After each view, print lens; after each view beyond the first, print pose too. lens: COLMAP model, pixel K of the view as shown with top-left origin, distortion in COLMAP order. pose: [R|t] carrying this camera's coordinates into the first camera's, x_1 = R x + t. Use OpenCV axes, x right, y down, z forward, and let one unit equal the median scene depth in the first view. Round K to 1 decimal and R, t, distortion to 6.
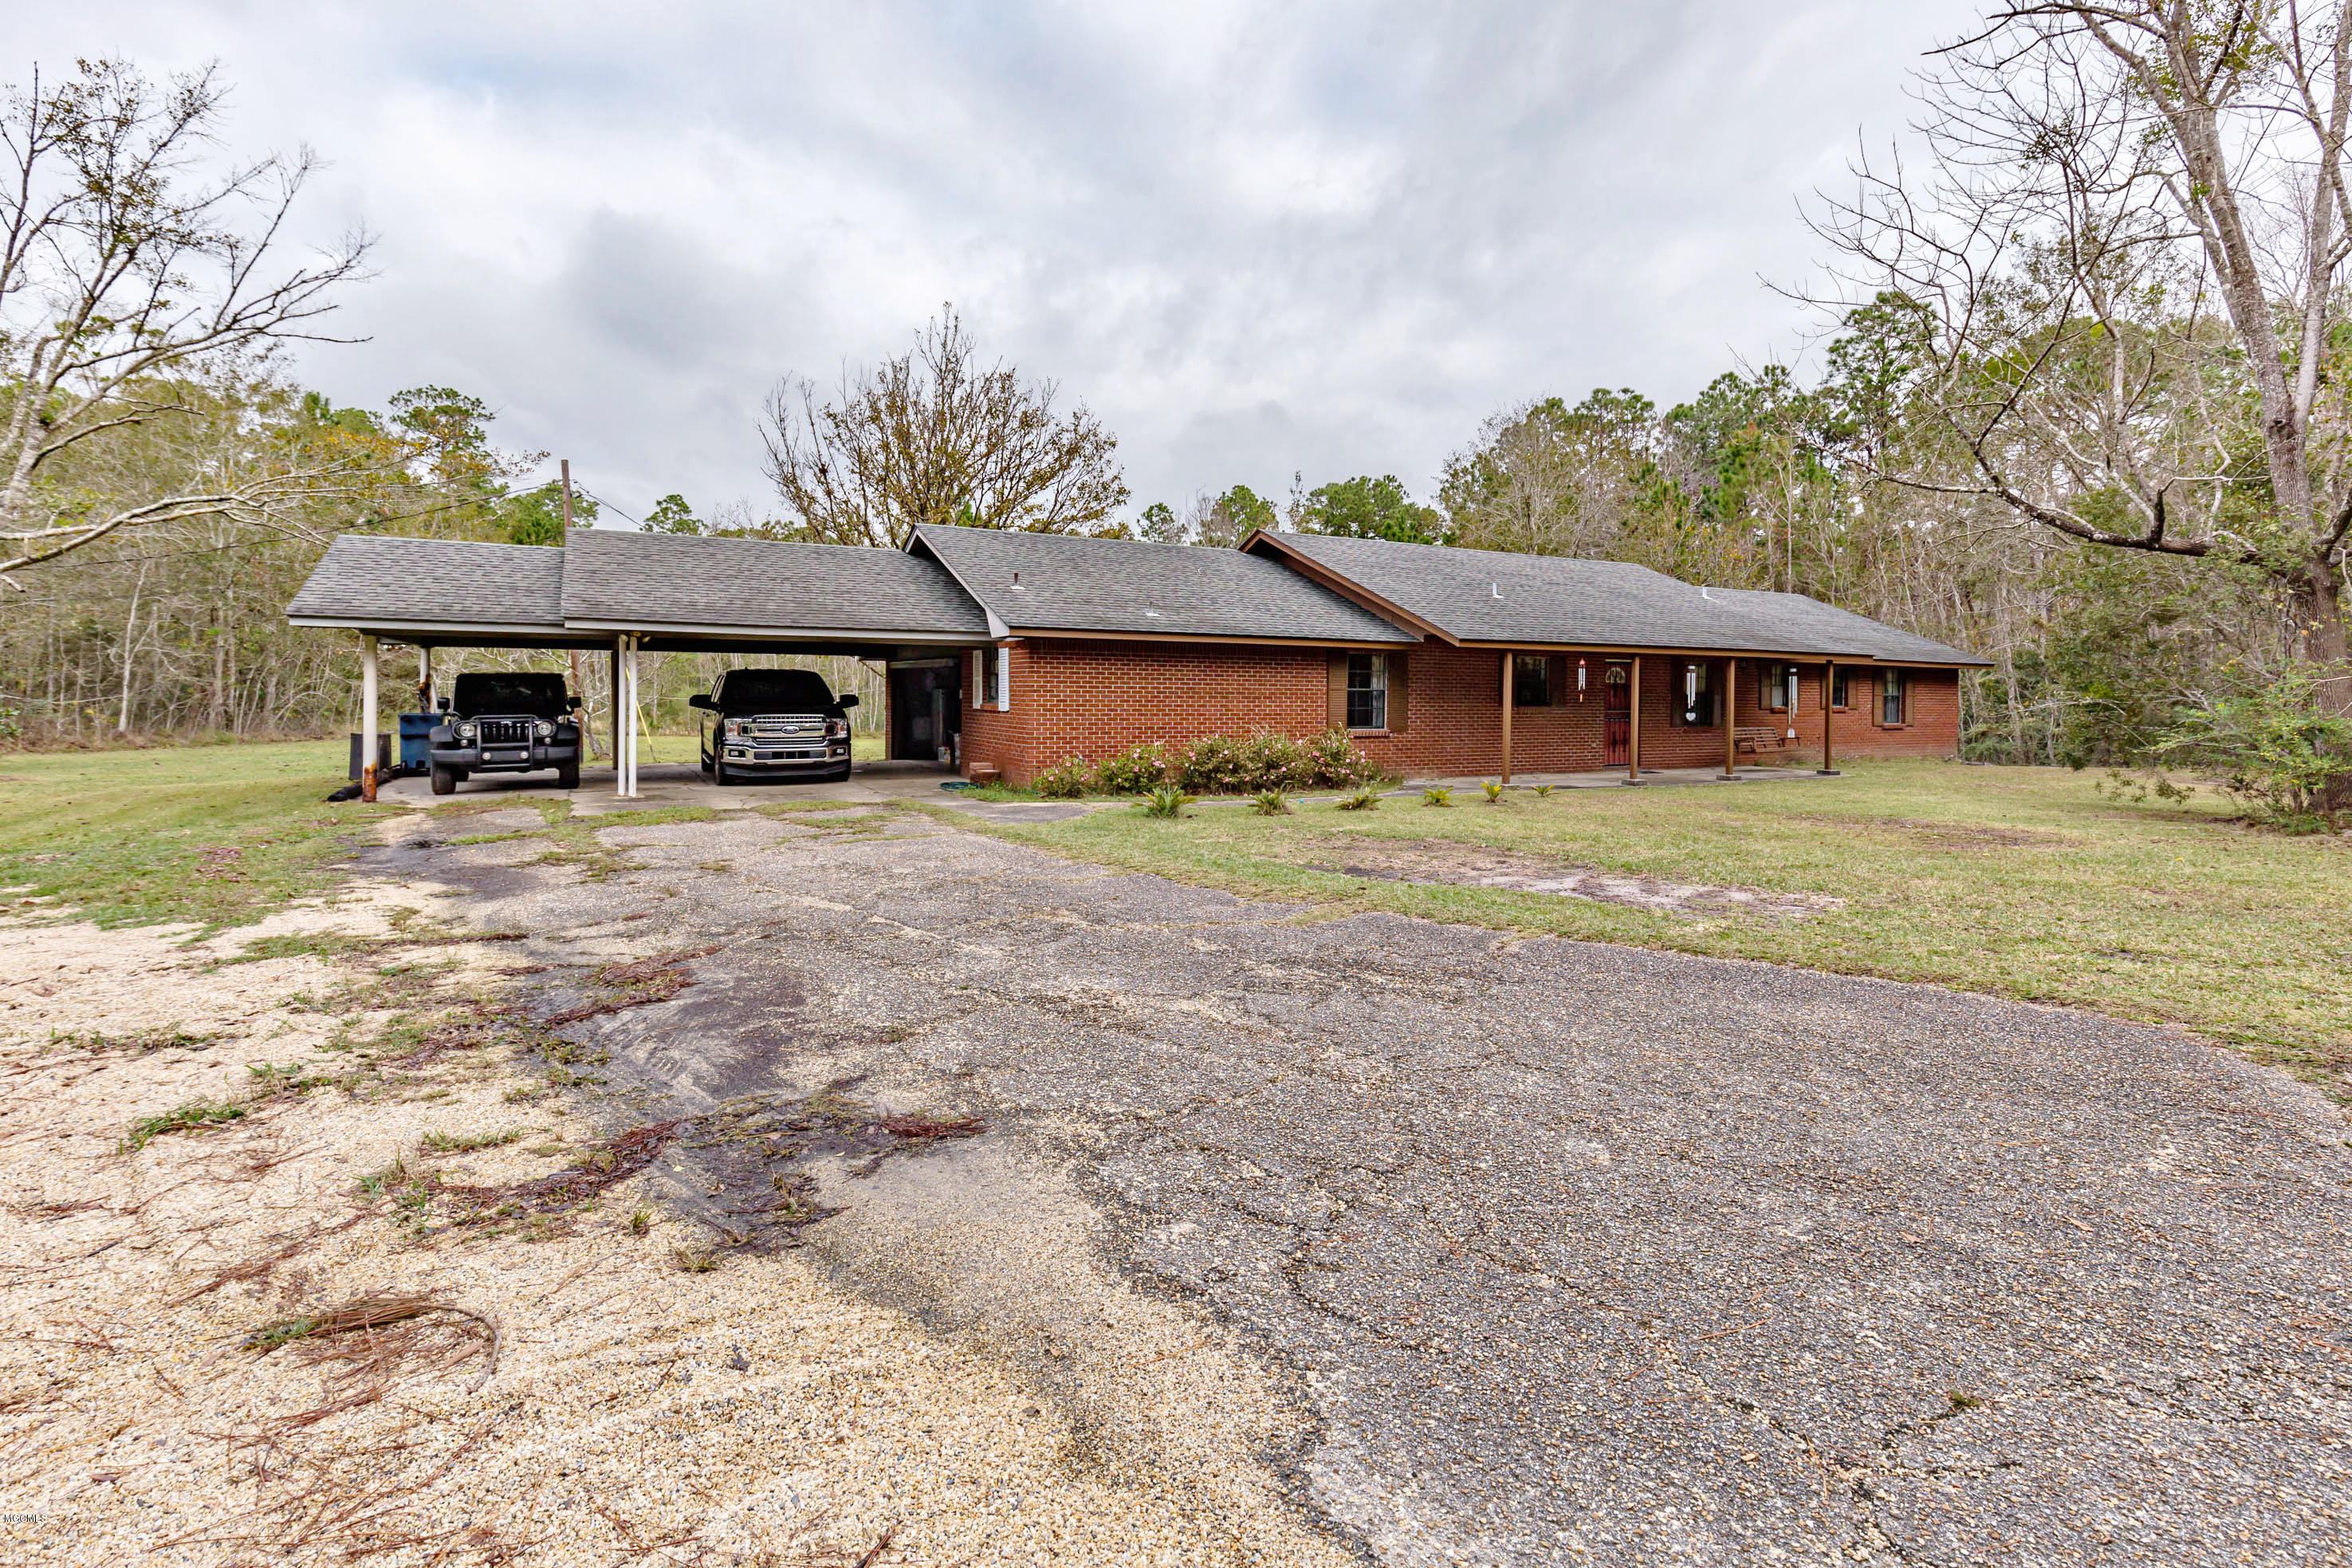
lens RADIAL K [[1106.4, 0, 1096.9], [0, 1106.4, 716.7], [0, 0, 1]] dist [0.001371, 0.000076]
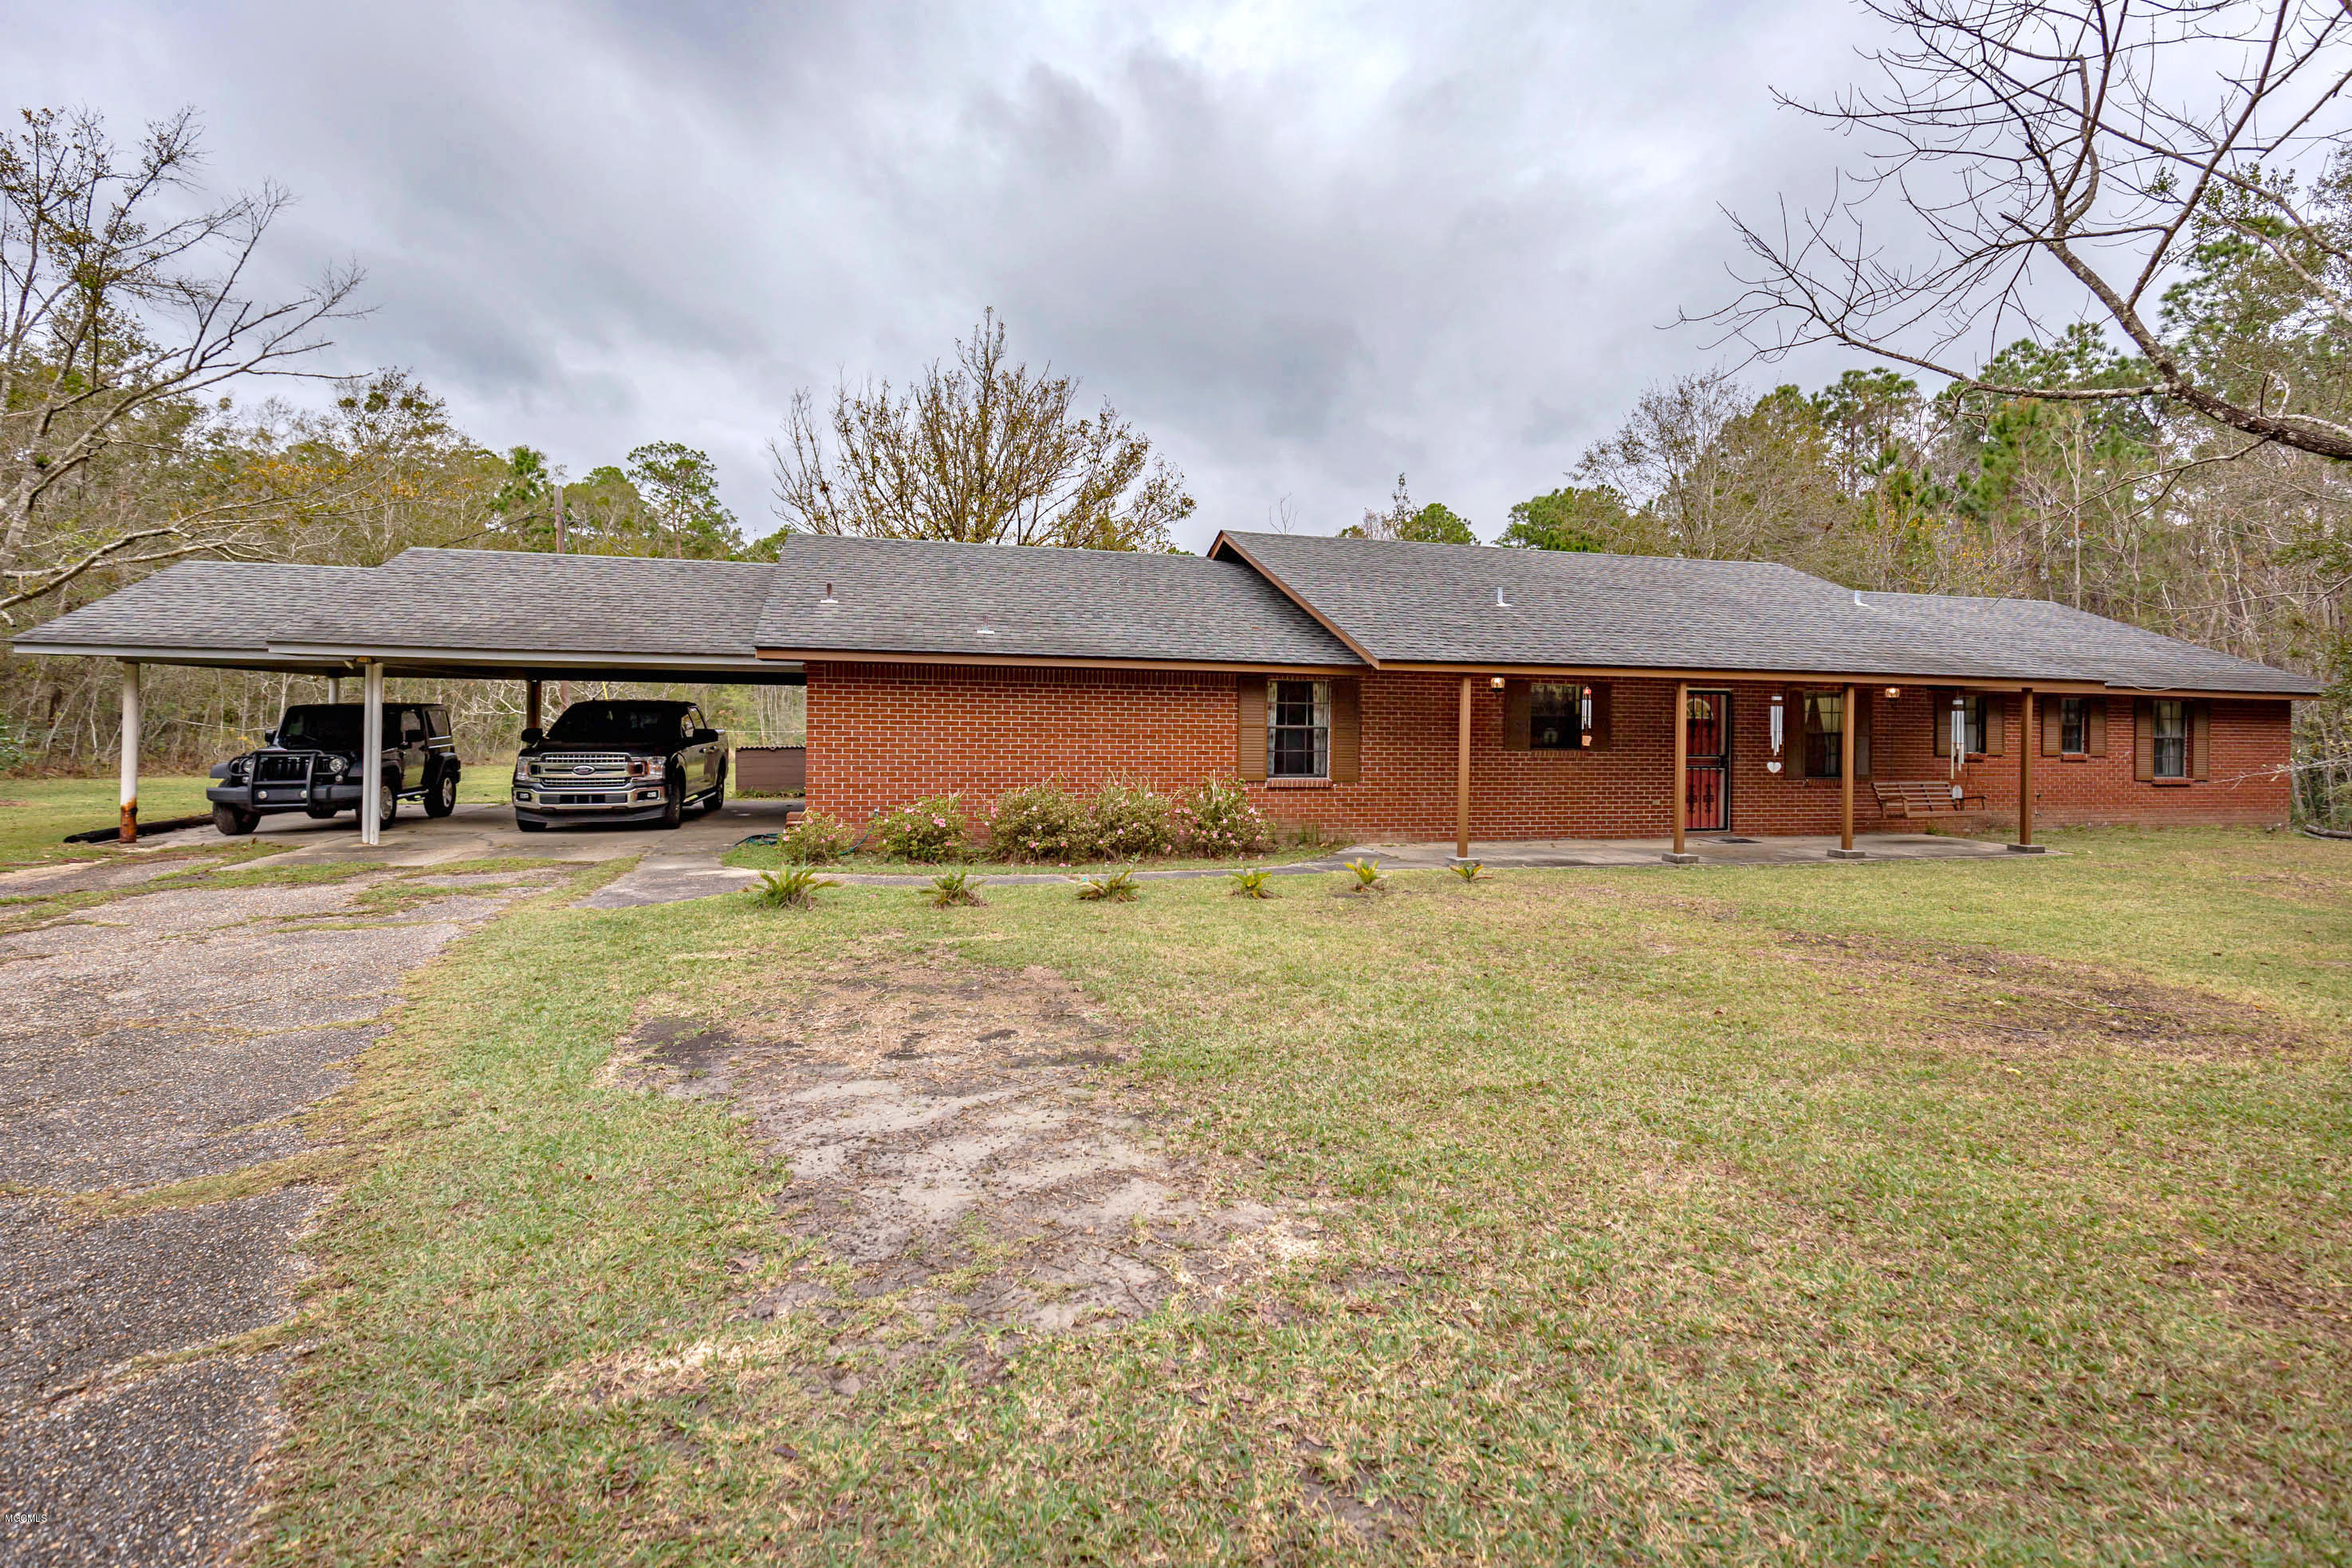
lens RADIAL K [[1043.1, 0, 1164.9], [0, 1043.1, 730.2], [0, 0, 1]] dist [0.003069, 0.000271]
pose [[0.975314, 0.006763, -0.220720, 0.308238], [-0.009674, 0.999880, -0.012109, -0.012355], [0.220611, 0.013945, 0.975262, 0.266371]]
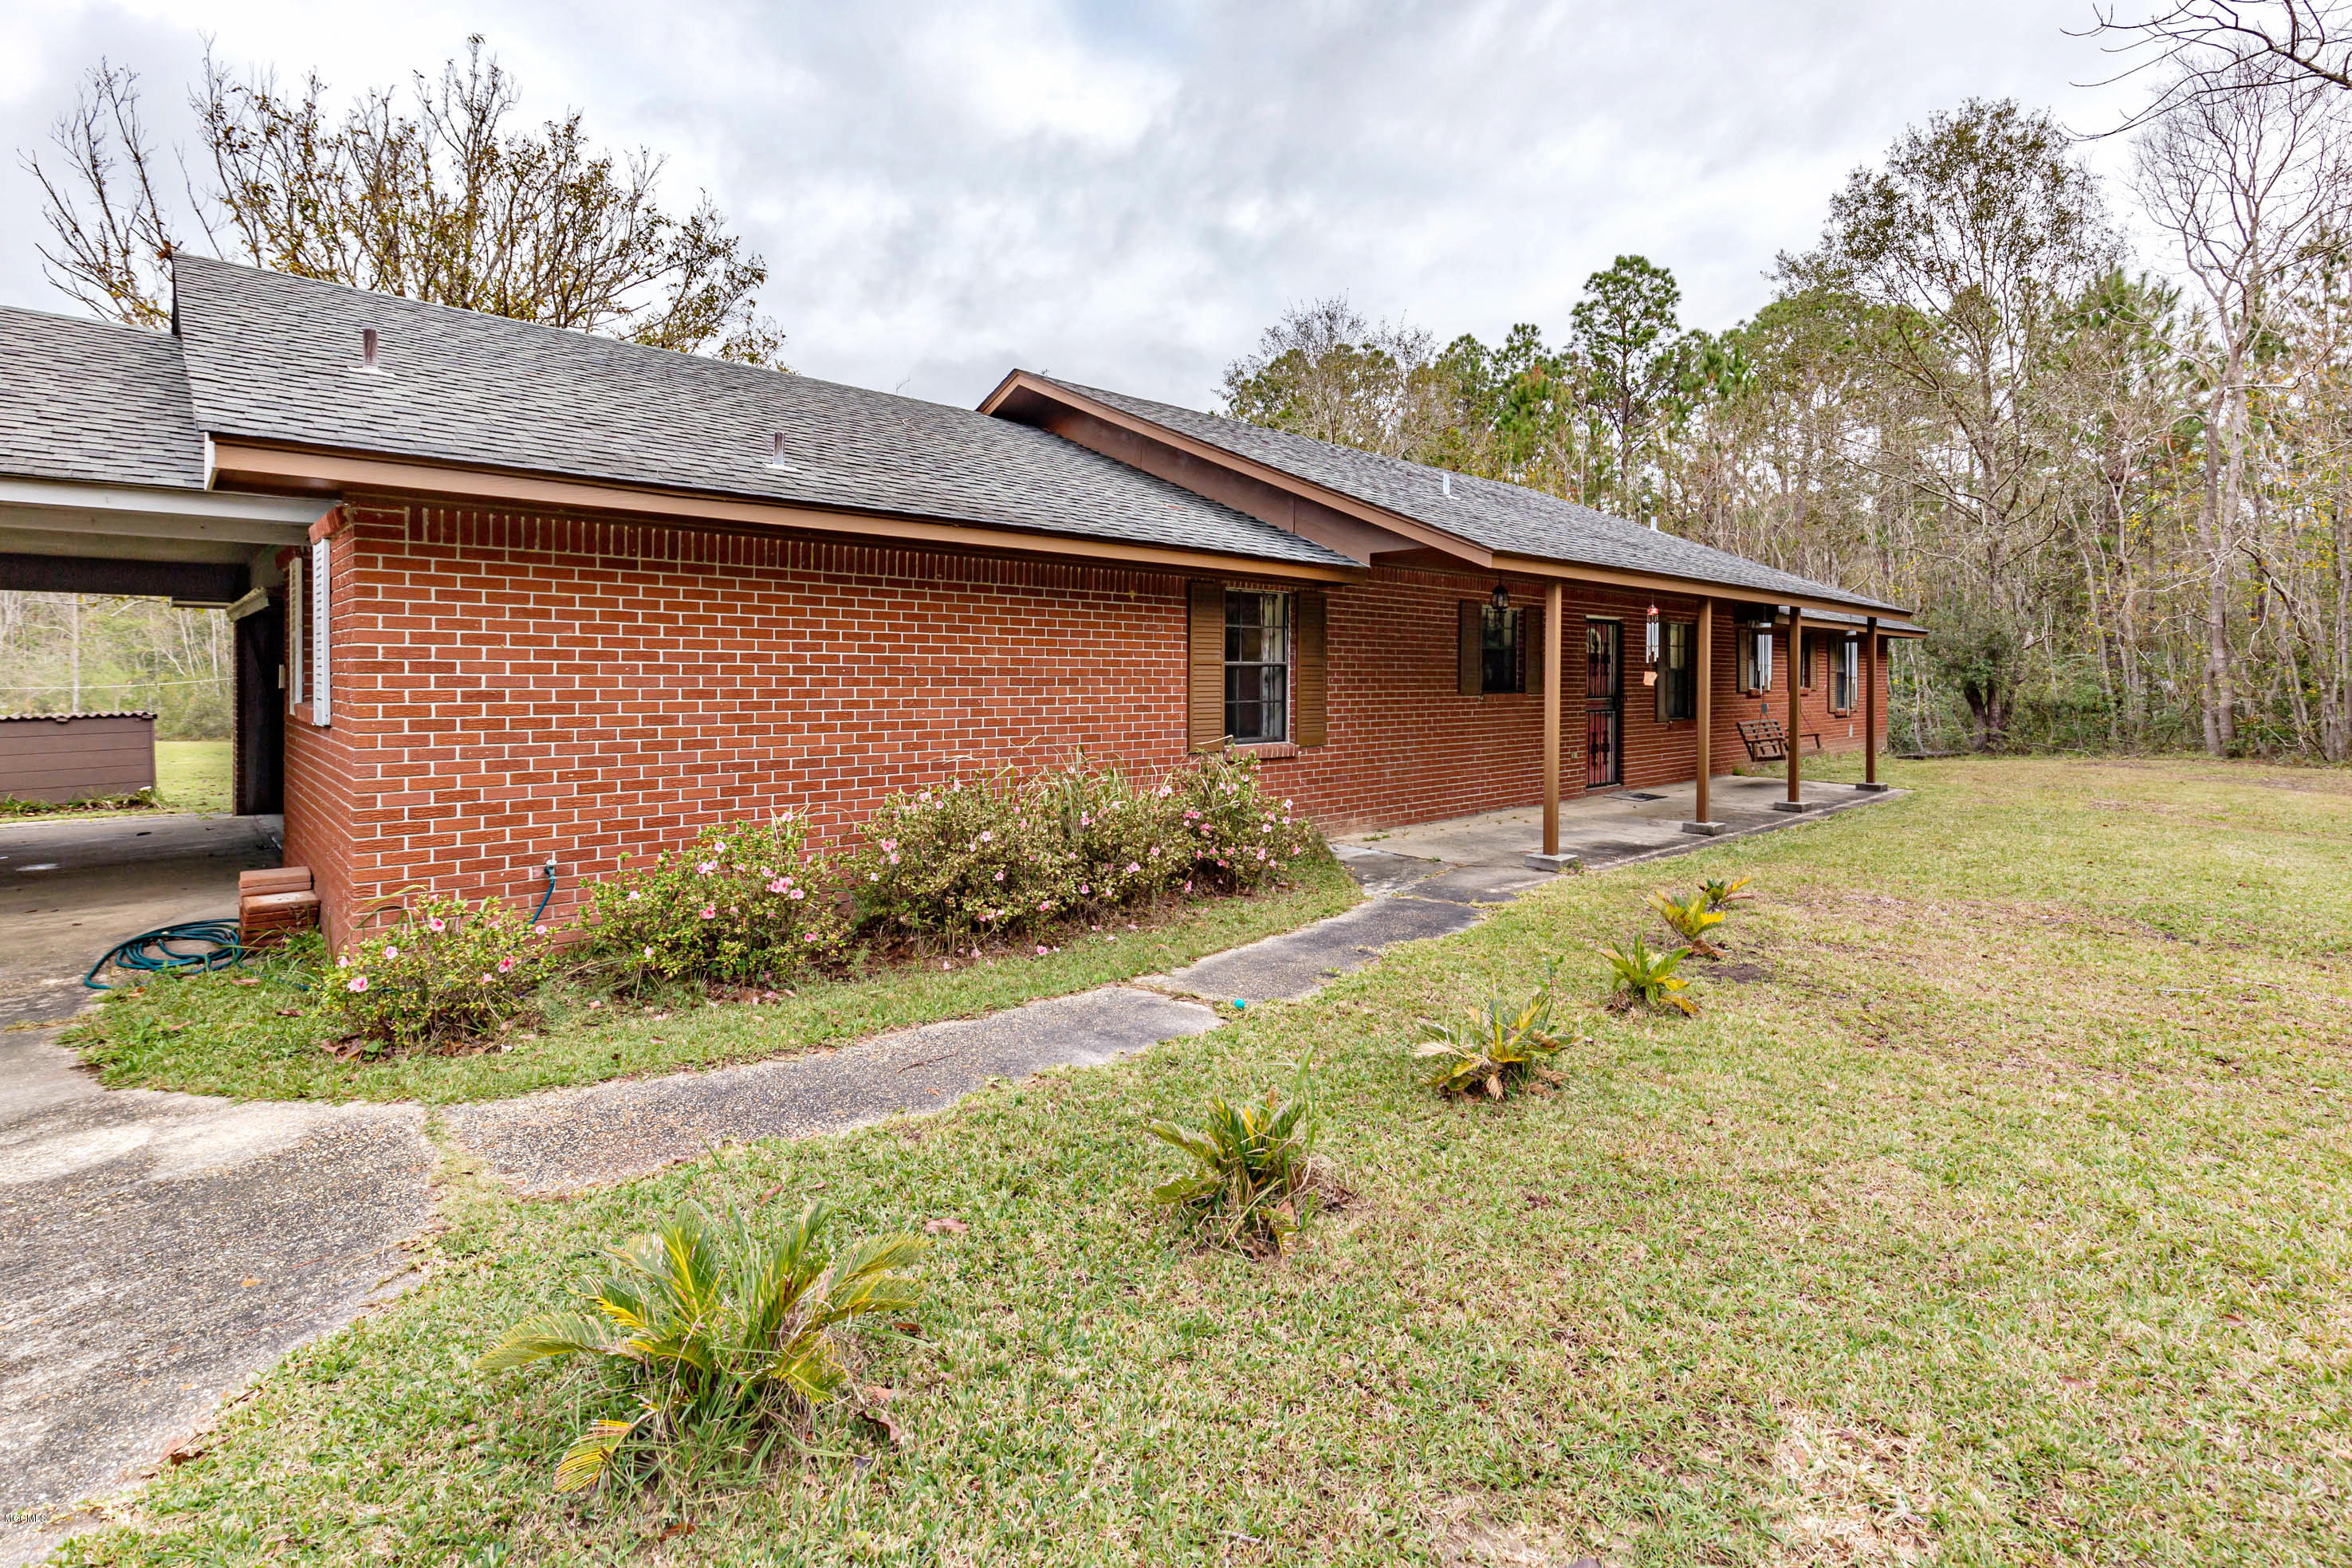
lens RADIAL K [[1034.3, 0, 1082.9], [0, 1034.3, 675.5], [0, 0, 1]] dist [0.000973, 0.000265]
pose [[0.968484, -0.004272, 0.249038, 0.053848], [0.008406, 0.999844, -0.015539, -0.012624], [-0.248933, 0.017142, 0.968369, 0.567068]]
